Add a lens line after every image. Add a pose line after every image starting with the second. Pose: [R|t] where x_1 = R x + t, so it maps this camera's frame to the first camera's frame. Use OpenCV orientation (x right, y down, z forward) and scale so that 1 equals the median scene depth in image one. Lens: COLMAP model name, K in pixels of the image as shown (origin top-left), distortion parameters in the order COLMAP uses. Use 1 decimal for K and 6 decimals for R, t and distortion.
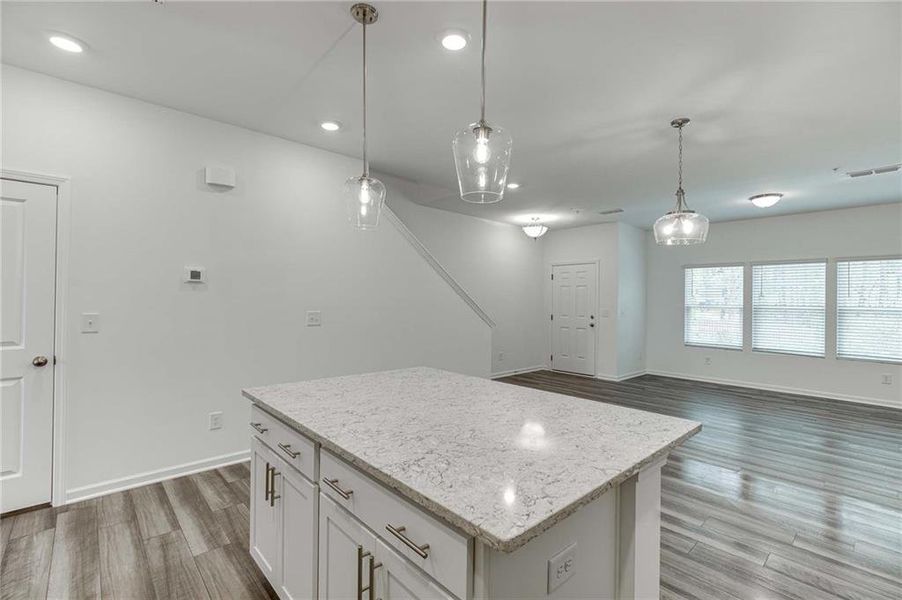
lens RADIAL K [[409.9, 0, 449.8], [0, 409.9, 298.7], [0, 0, 1]] dist [-0.003880, 0.001529]
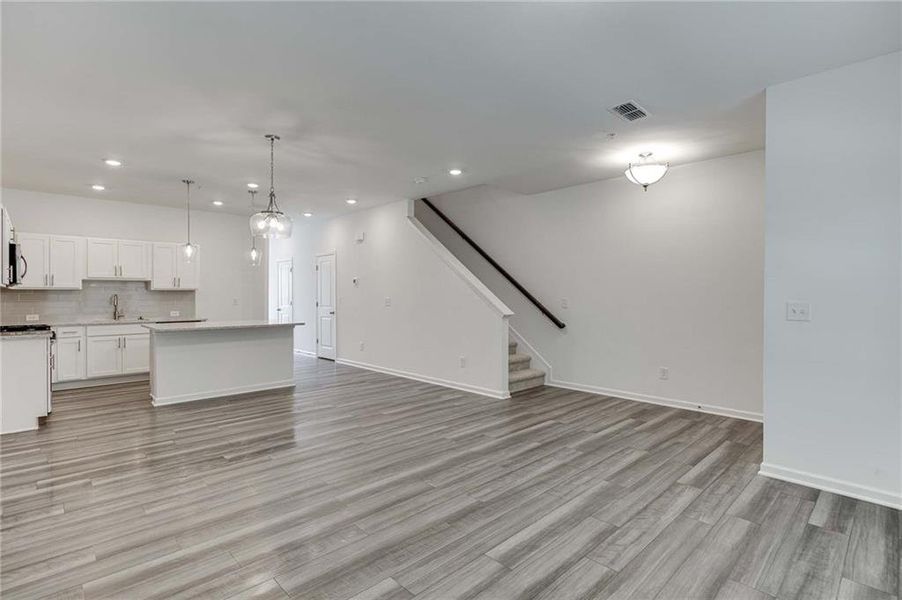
lens RADIAL K [[448.8, 0, 449.4], [0, 448.8, 299.2], [0, 0, 1]] dist [0.000059, -0.000684]
pose [[-0.004150, -0.006075, -0.999973, 1.012549], [0.001691, 0.999980, -0.006082, 0.030648], [0.999990, -0.001716, -0.004140, 0.819834]]
